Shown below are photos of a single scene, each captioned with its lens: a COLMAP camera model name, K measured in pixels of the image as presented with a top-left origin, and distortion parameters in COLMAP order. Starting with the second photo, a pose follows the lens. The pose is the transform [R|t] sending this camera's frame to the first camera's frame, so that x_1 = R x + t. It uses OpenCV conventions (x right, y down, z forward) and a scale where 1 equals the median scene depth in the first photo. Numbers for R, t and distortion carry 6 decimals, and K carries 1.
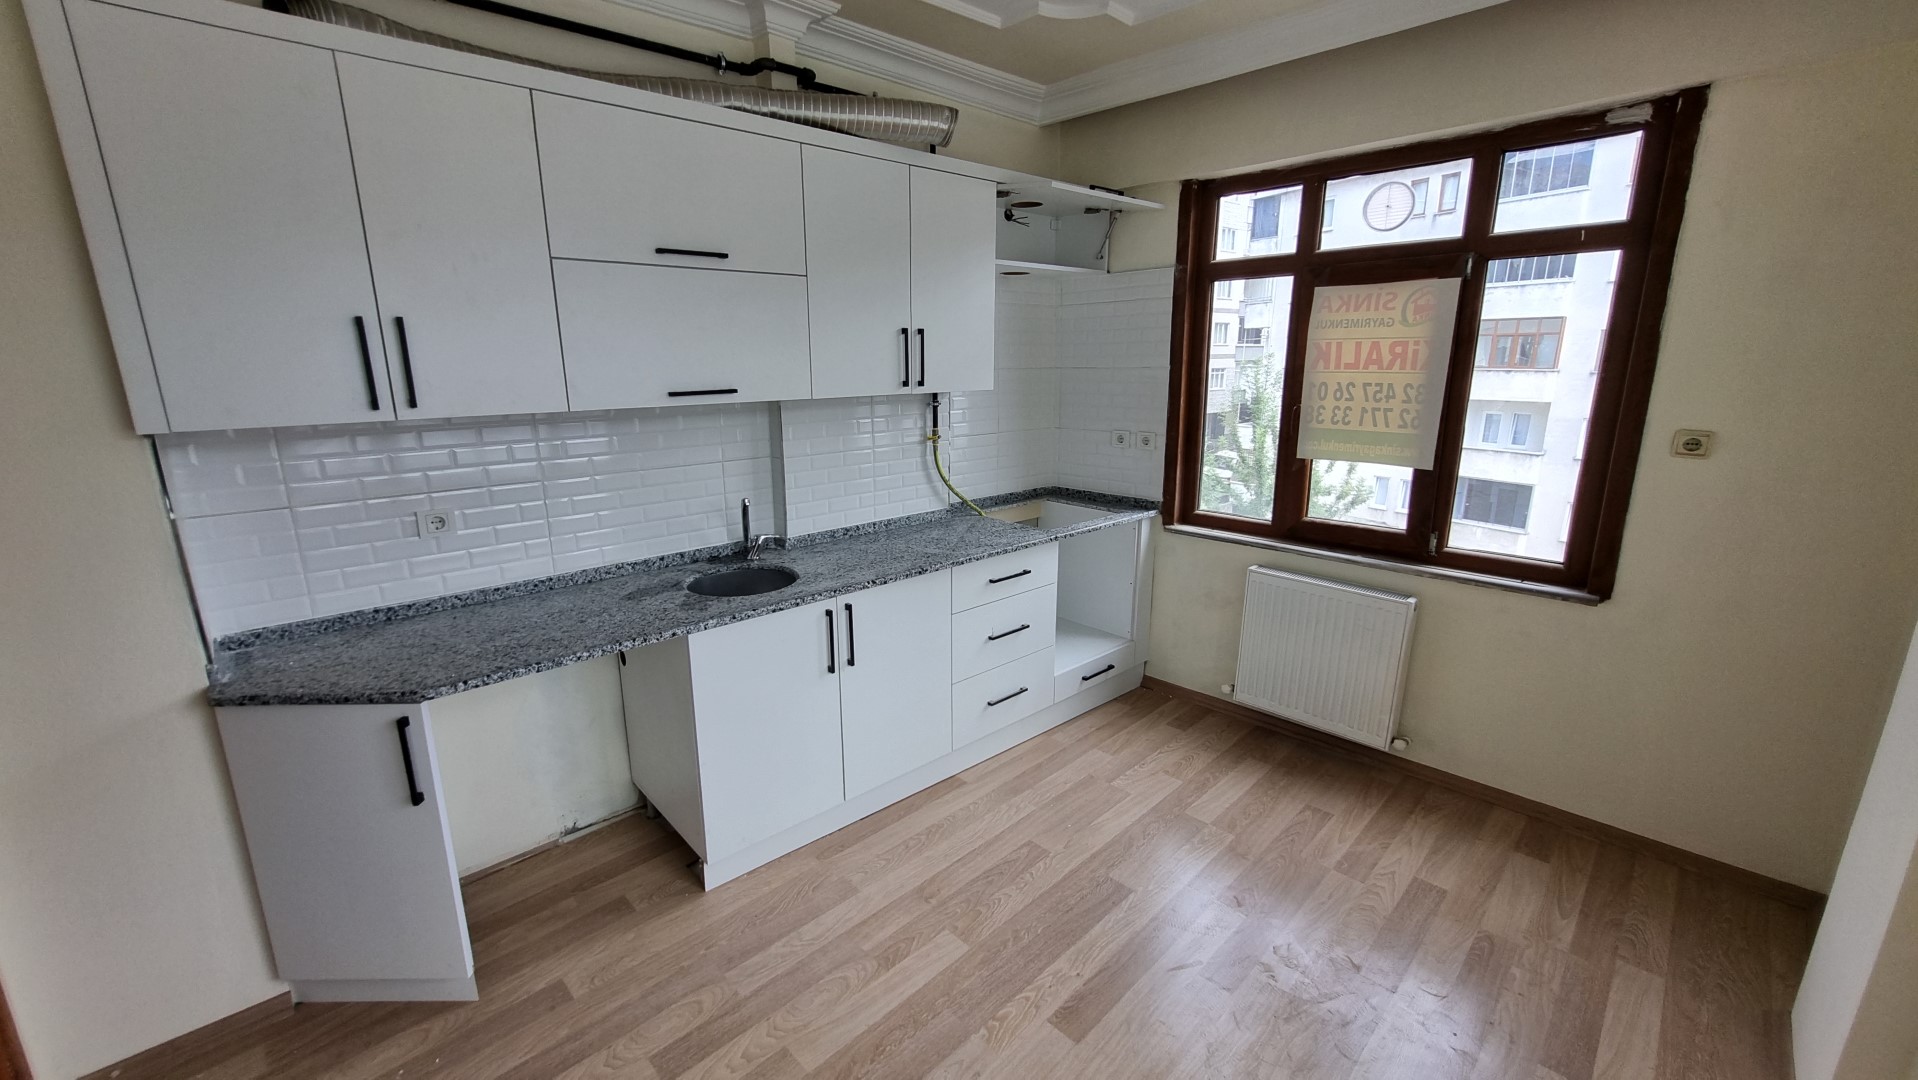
lens RADIAL K [[758.9, 0, 930.4], [0, 758.9, 535.2], [0, 0, 1]] dist [0.001387, 0.000008]
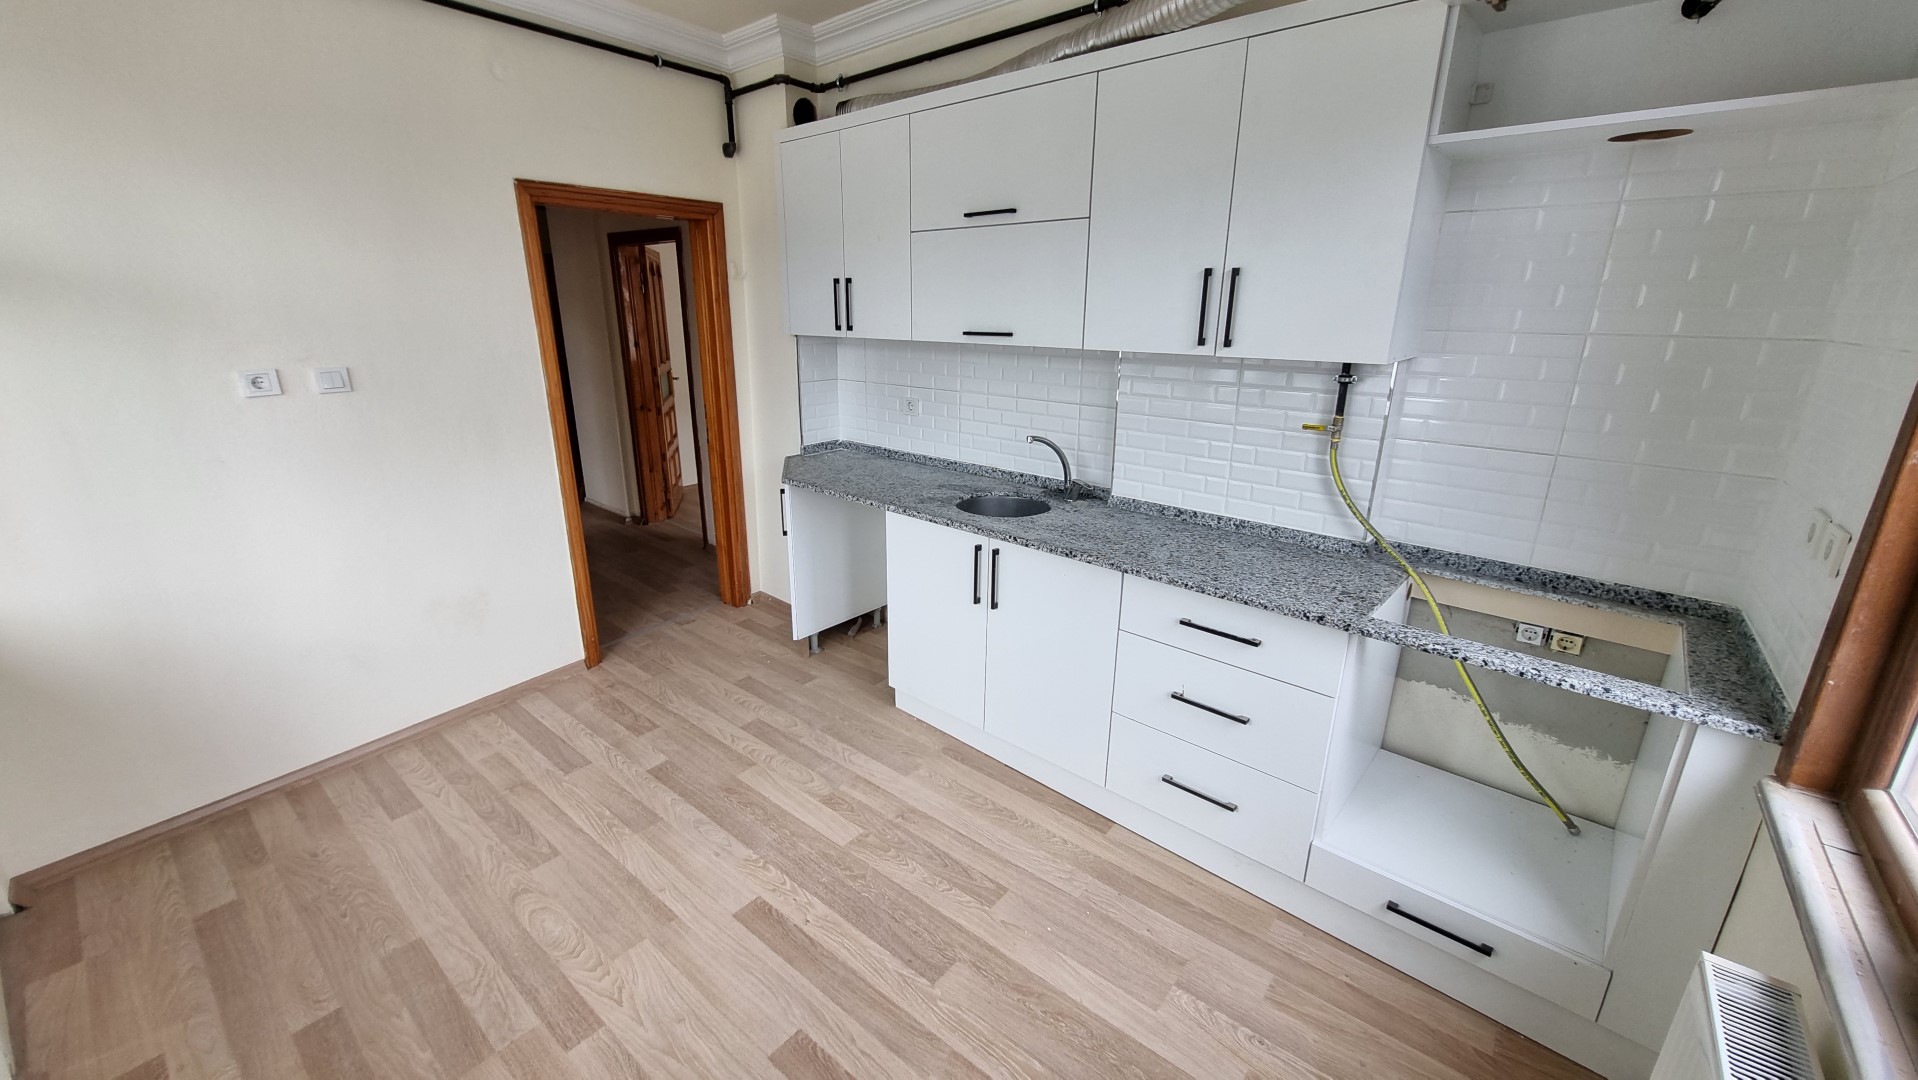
lens RADIAL K [[758.9, 0, 930.4], [0, 758.9, 535.2], [0, 0, 1]] dist [0.001387, 0.000008]
pose [[0.094555, 0.299229, -0.949485, 3.172493], [-0.235684, 0.933373, 0.270681, -0.682867], [0.967219, 0.198184, 0.158778, 2.772659]]
